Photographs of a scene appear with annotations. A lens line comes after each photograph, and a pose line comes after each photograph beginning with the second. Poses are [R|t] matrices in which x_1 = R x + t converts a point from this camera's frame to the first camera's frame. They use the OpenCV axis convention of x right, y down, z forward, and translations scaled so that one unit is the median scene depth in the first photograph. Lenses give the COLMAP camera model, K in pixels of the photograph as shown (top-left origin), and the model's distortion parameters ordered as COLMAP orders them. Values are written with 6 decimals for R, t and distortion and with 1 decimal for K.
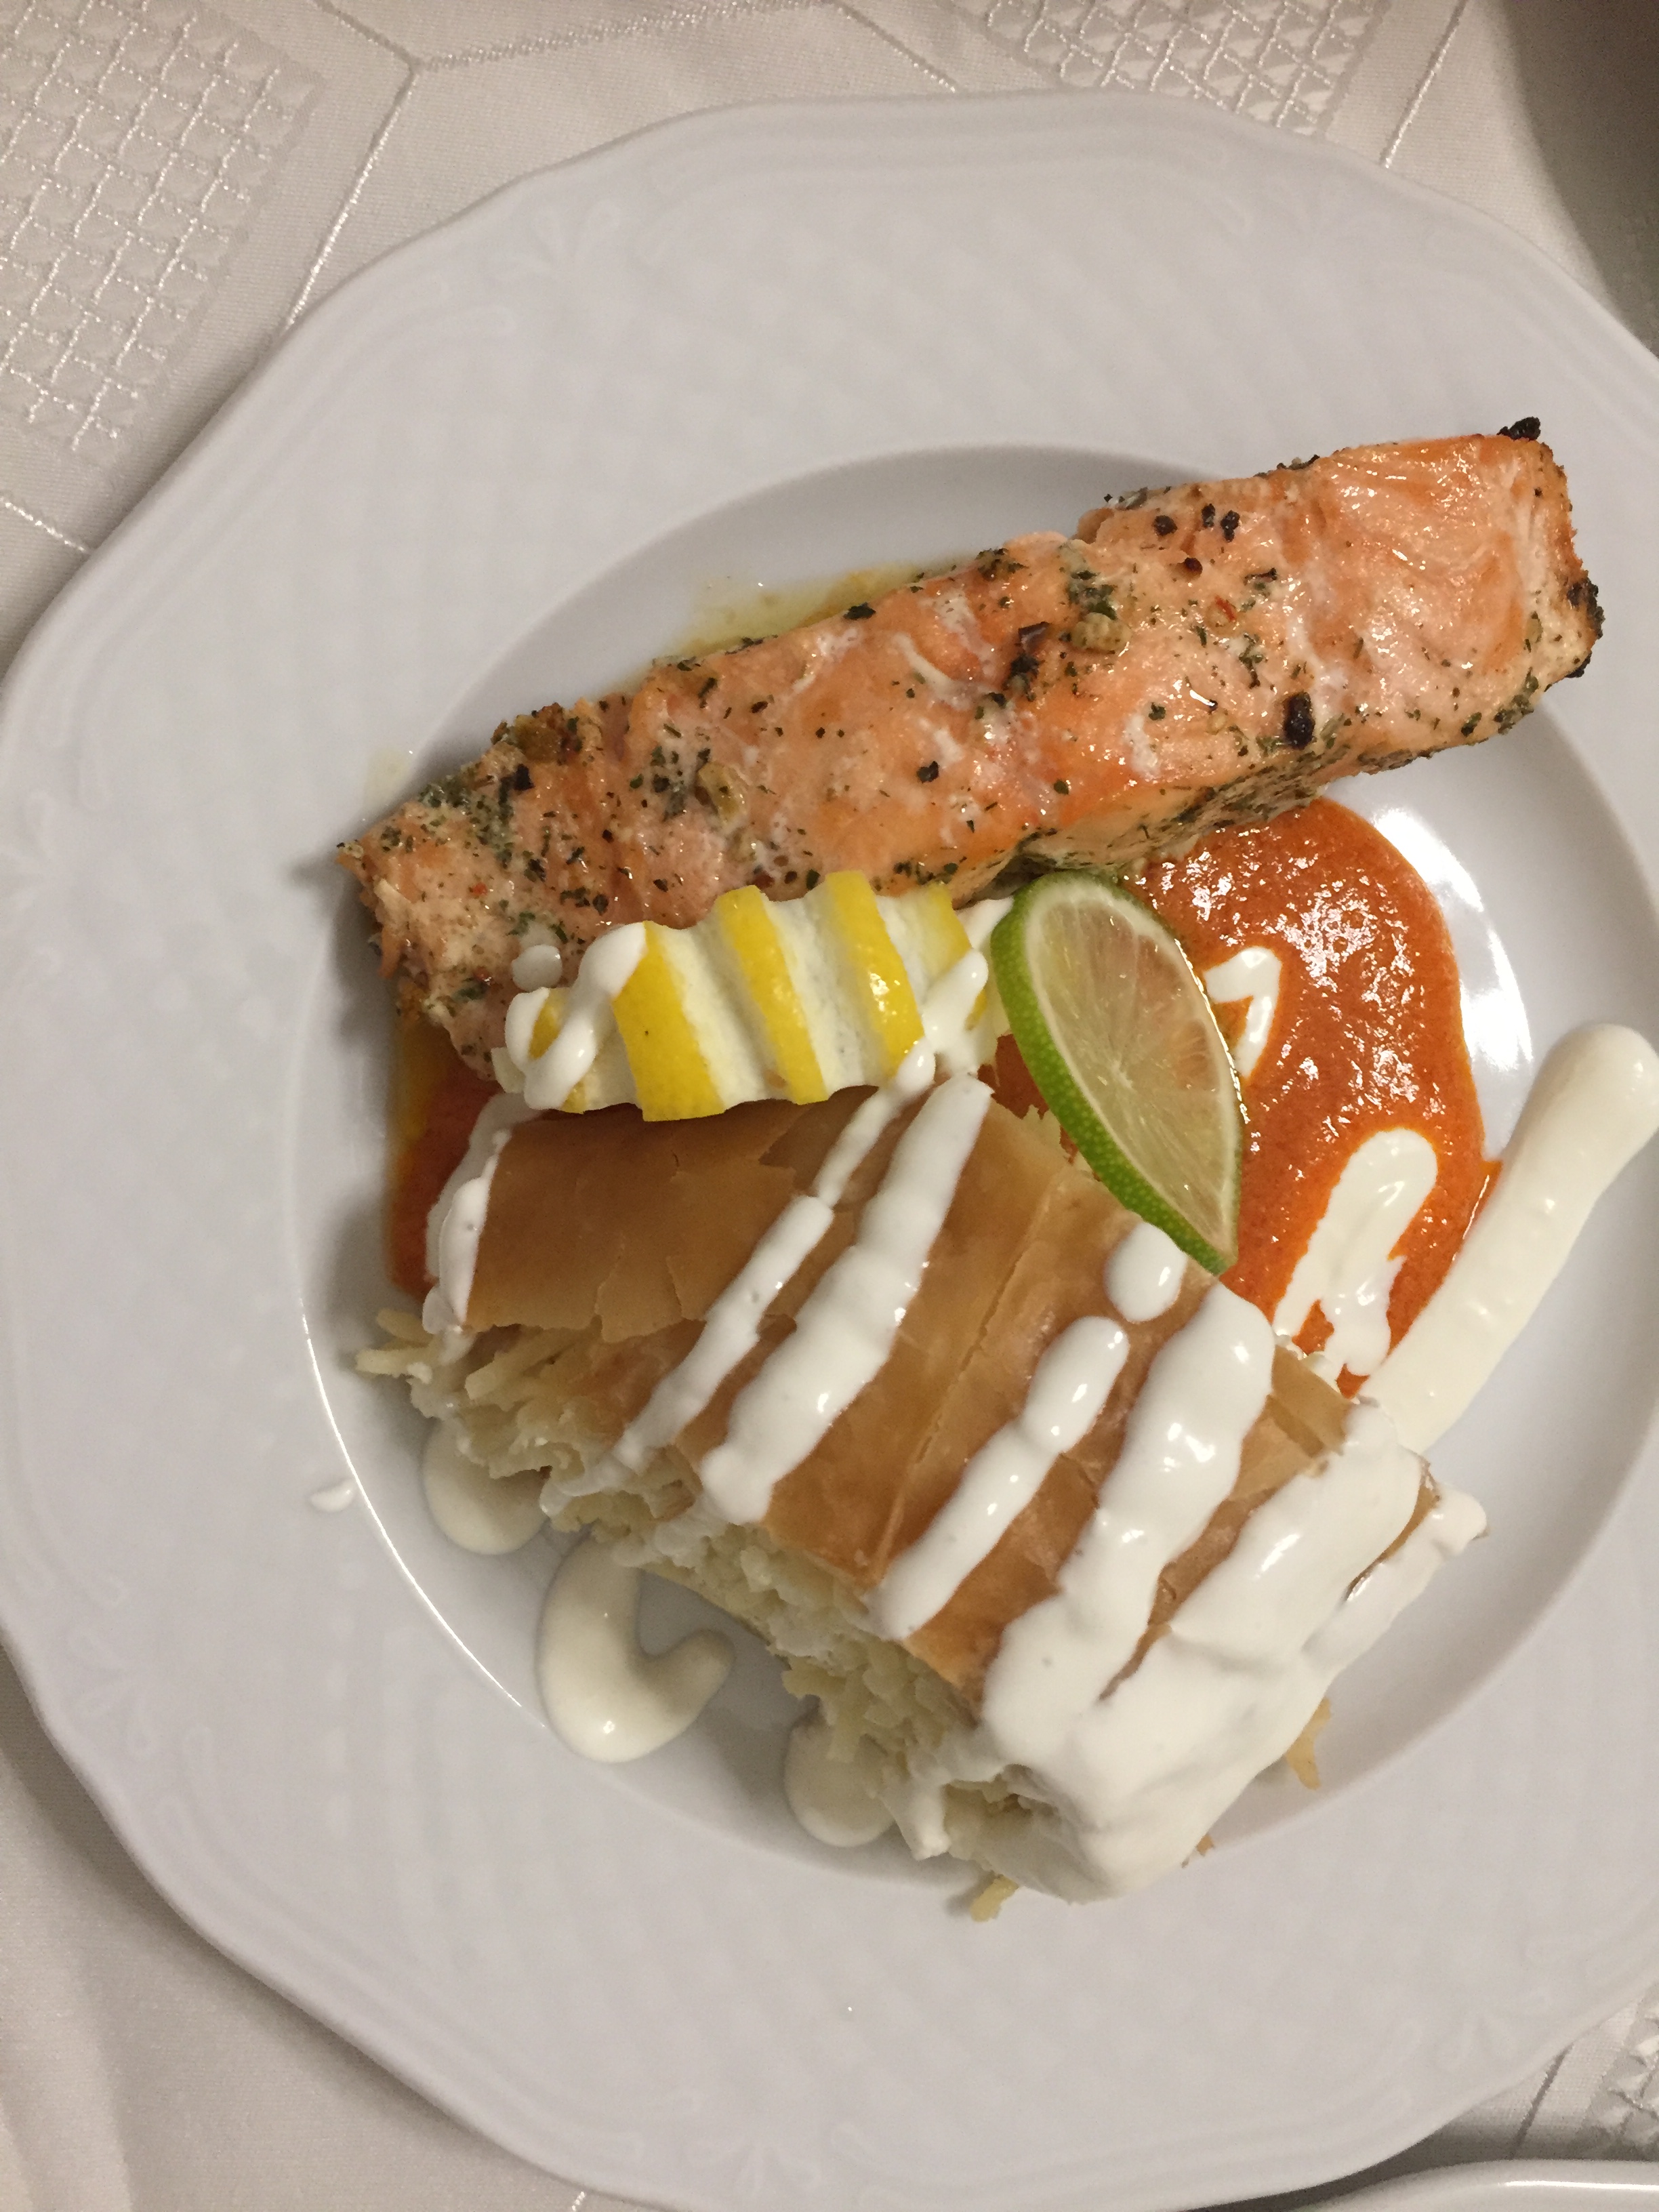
lens RADIAL K [[2129.0, 0, 829.8], [0, 2129.0, 1105.4], [0, 0, 1]] dist [-0.010285, 0.000000]
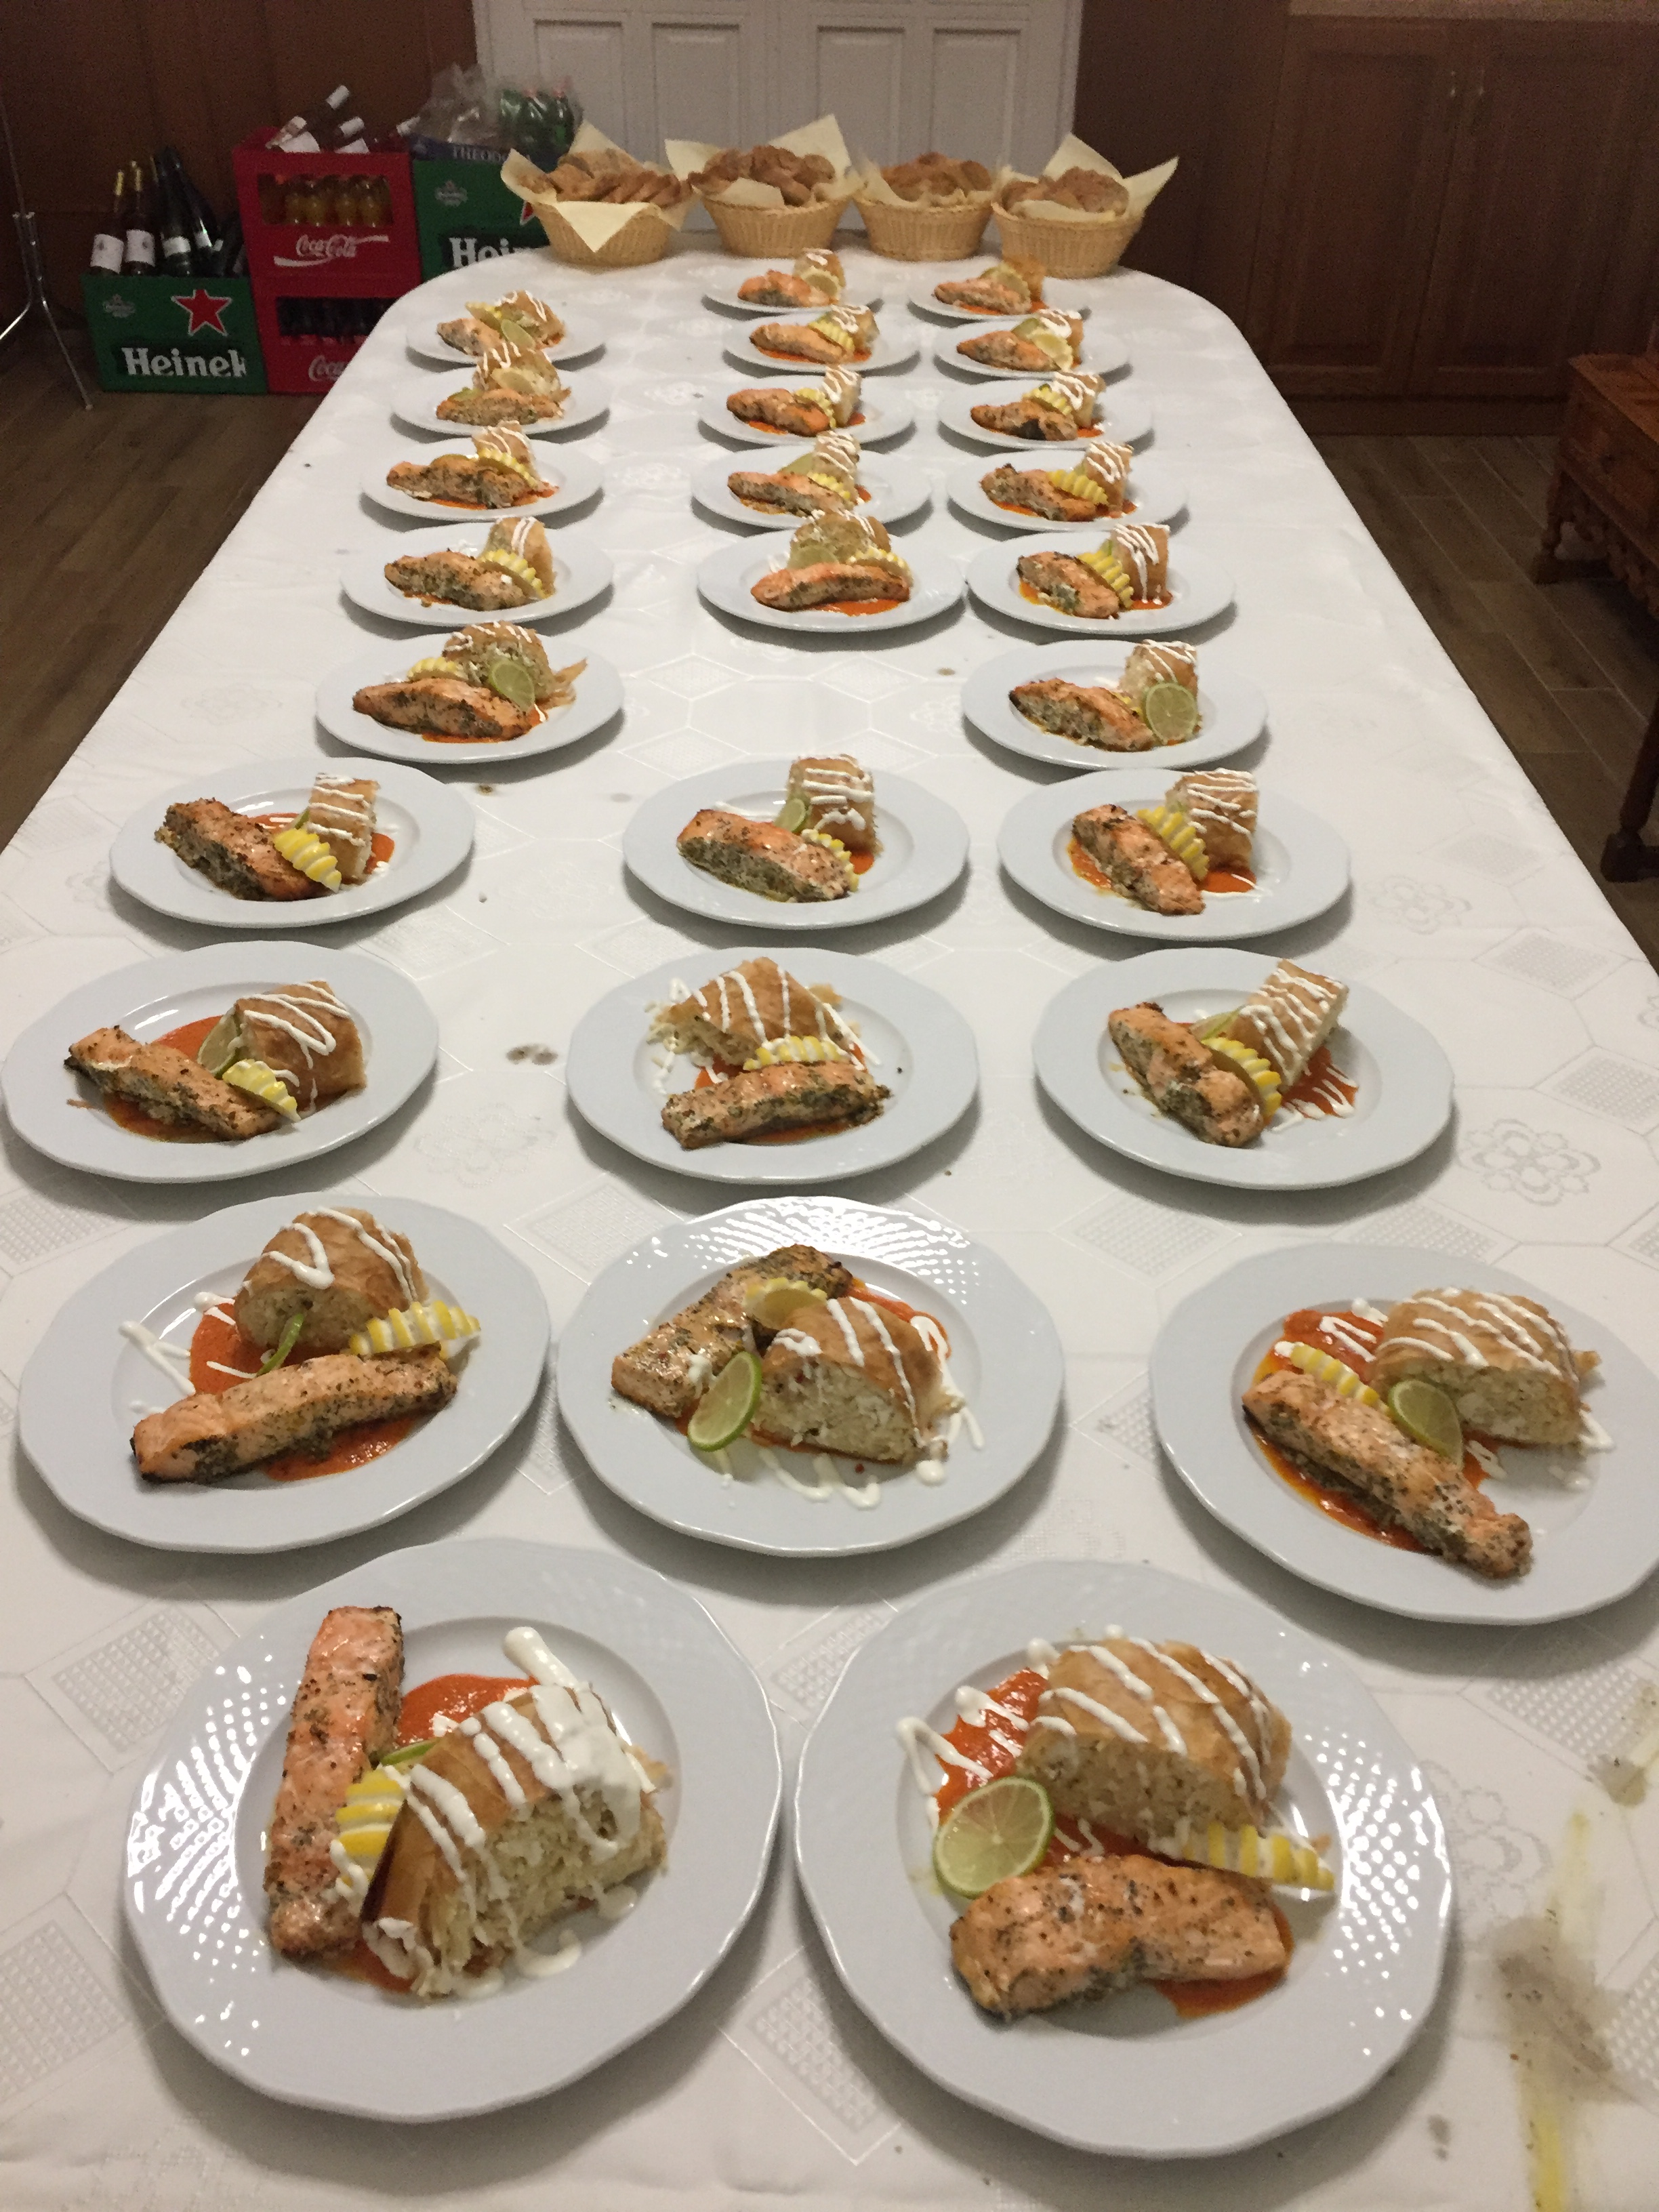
lens RADIAL K [[2129.0, 0, 829.2], [0, 2129.0, 1106.1], [0, 0, 1]] dist [-0.010285, 0.000000]
pose [[0.311486, -0.673983, 0.669868, -1.419619], [0.949126, 0.186383, -0.253813, 1.412518], [0.046214, 0.714848, 0.697751, -2.373728]]
